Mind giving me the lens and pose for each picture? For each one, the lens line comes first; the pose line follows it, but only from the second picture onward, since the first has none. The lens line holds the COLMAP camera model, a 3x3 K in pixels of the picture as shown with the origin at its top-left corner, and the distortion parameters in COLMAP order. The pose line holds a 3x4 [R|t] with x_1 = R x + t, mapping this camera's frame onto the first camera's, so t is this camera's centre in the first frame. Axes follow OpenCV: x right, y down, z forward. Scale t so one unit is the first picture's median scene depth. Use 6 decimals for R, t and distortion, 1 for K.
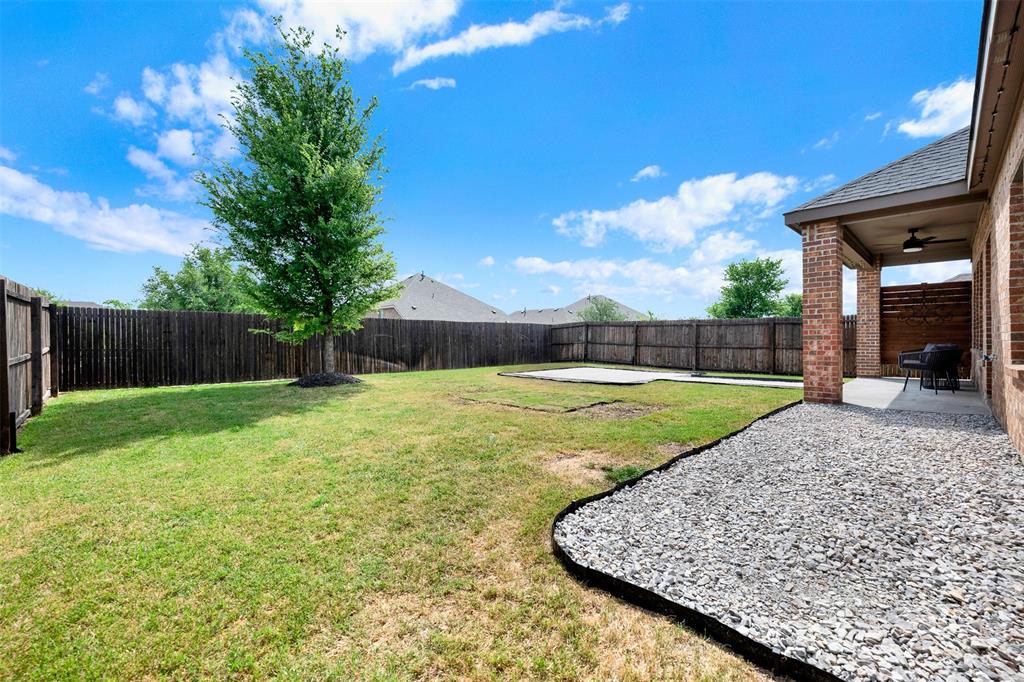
lens RADIAL K [[418.8, 0, 511.5], [0, 418.8, 340.6], [0, 0, 1]] dist [0.003244, 0.000437]
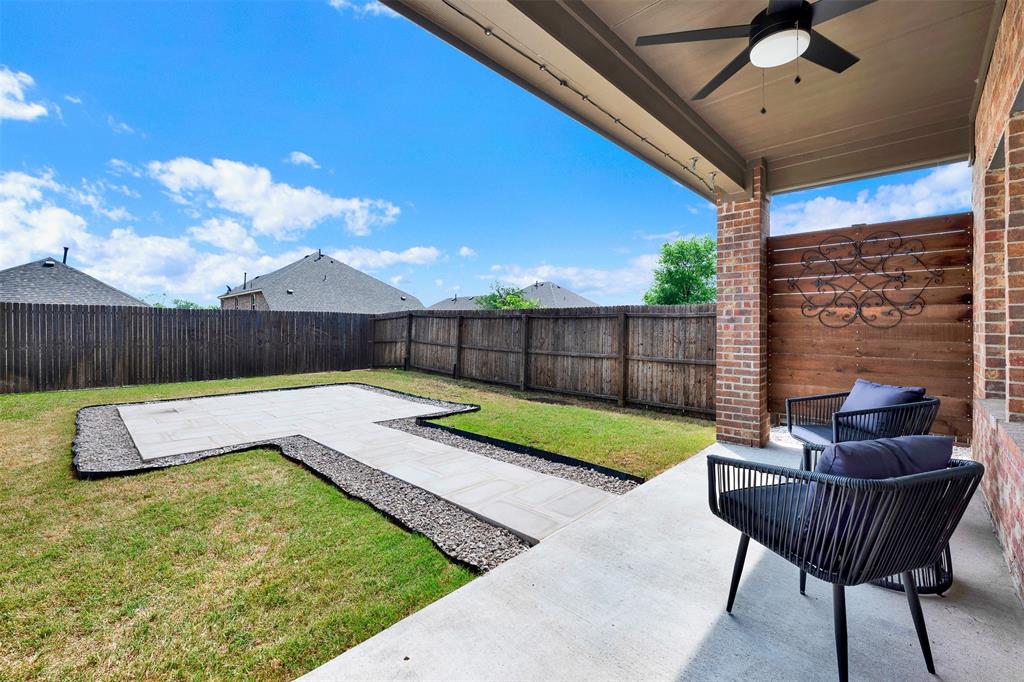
lens RADIAL K [[418.8, 0, 506.0], [0, 418.8, 325.4], [0, 0, 1]] dist [0.003244, 0.000437]
pose [[0.999779, 0.010071, 0.018448, 0.411843], [-0.009885, 0.999900, -0.010150, -0.019364], [-0.018548, 0.009966, 0.999778, 0.389218]]
